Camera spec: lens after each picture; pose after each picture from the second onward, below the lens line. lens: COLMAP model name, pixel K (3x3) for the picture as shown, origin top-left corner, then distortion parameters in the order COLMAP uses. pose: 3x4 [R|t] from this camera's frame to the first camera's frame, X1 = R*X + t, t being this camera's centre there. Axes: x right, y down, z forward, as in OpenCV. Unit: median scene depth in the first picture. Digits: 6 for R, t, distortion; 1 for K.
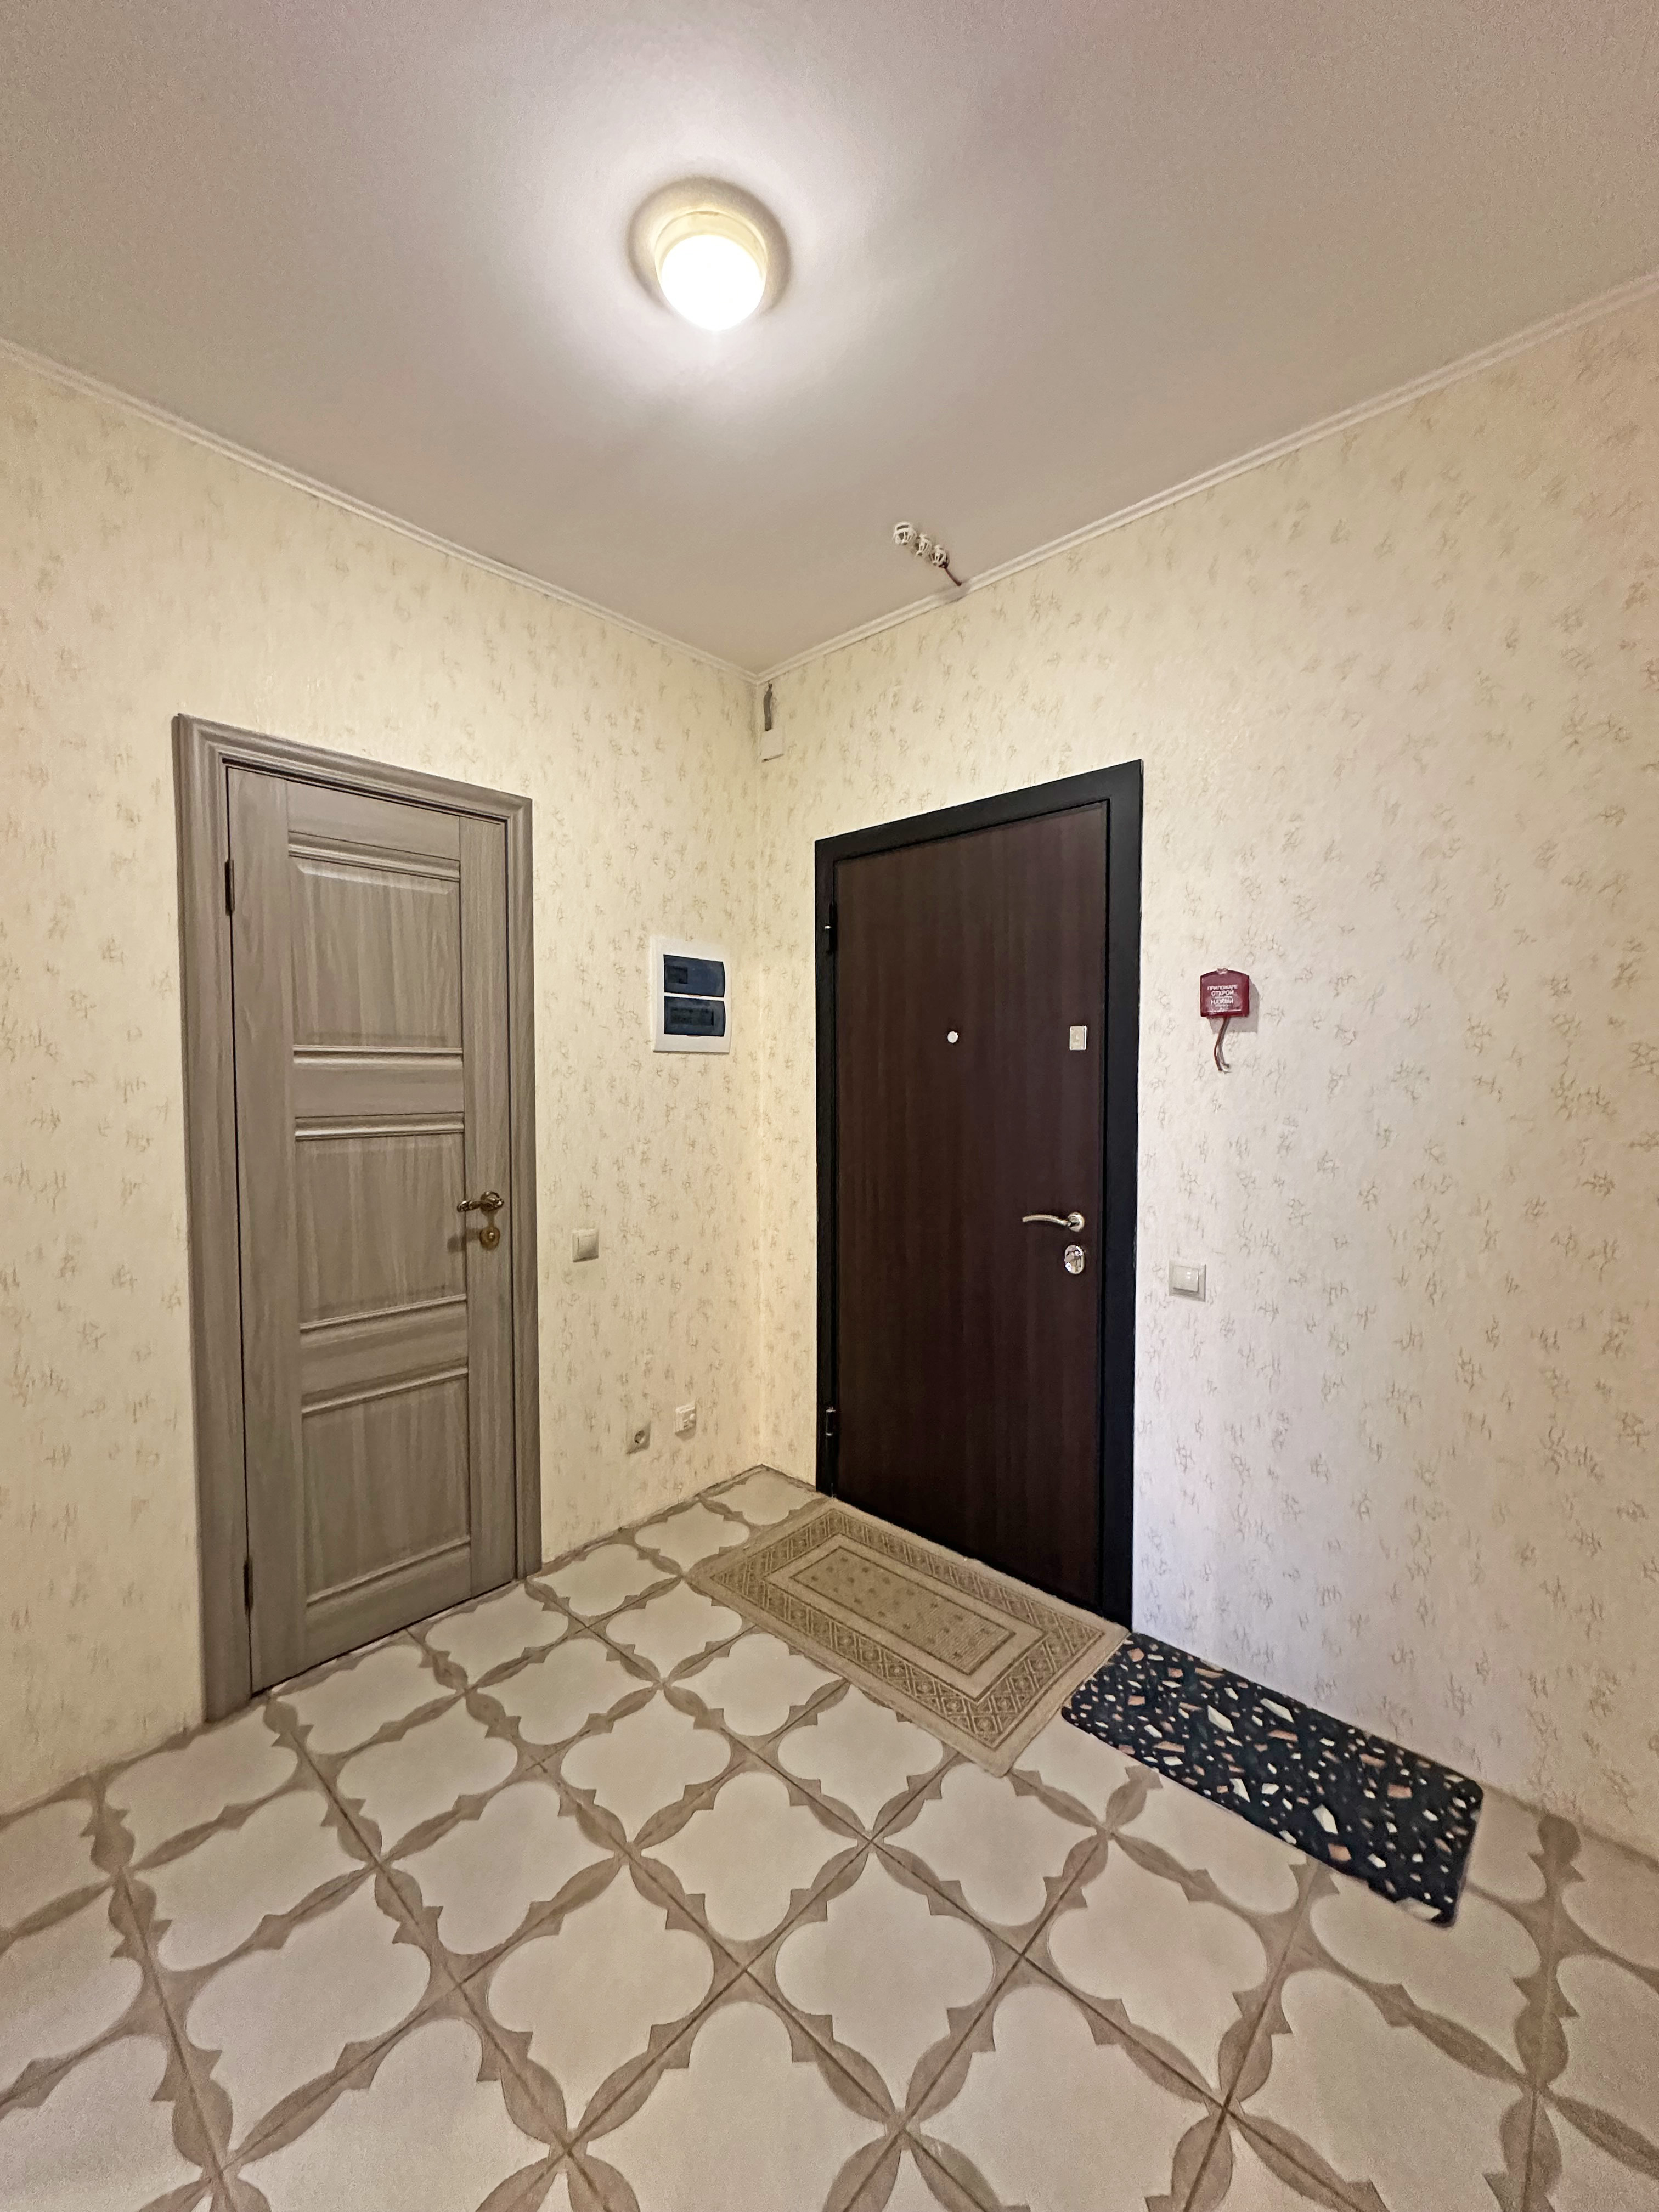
lens RADIAL K [[879.3, 0, 830.0], [0, 879.3, 1109.7], [0, 0, 1]] dist [-0.002652, 0.000412]
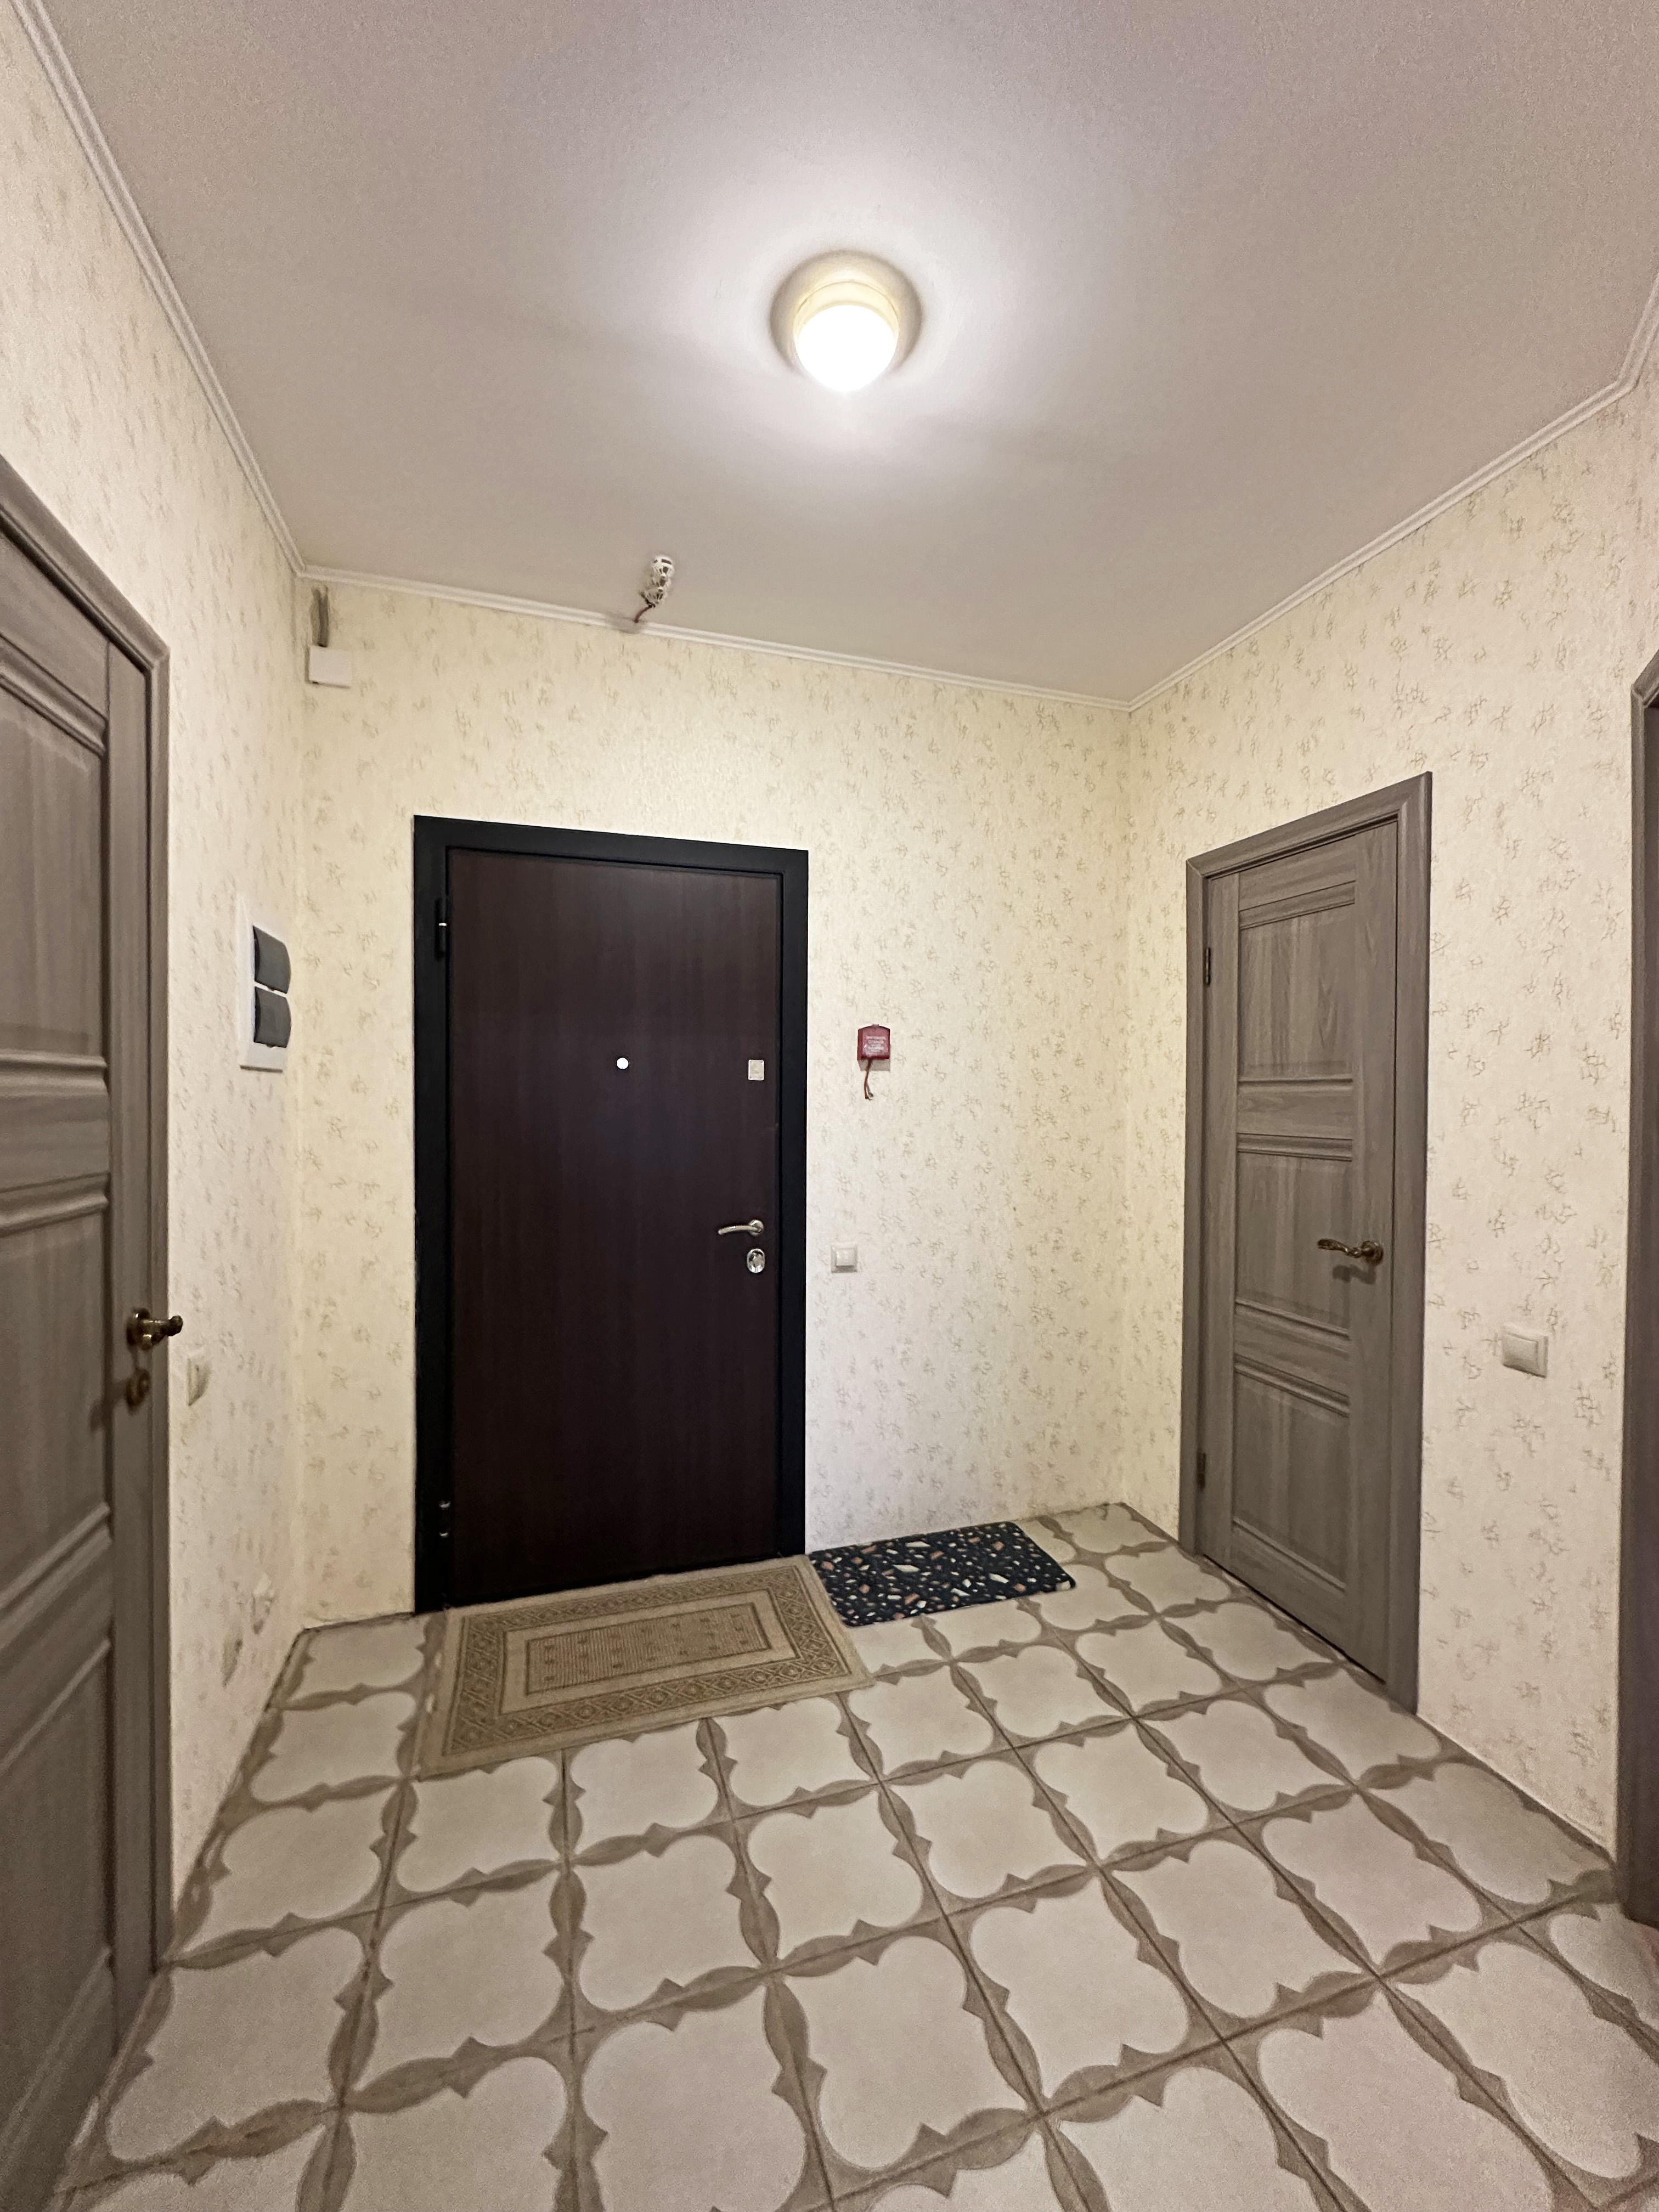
lens RADIAL K [[879.3, 0, 830.0], [0, 879.3, 1110.8], [0, 0, 1]] dist [-0.002652, 0.000412]
pose [[0.496846, -0.013671, 0.867731, -0.764713], [0.029712, 0.999558, -0.001265, -0.025989], [-0.867330, 0.026410, 0.497032, 0.376778]]
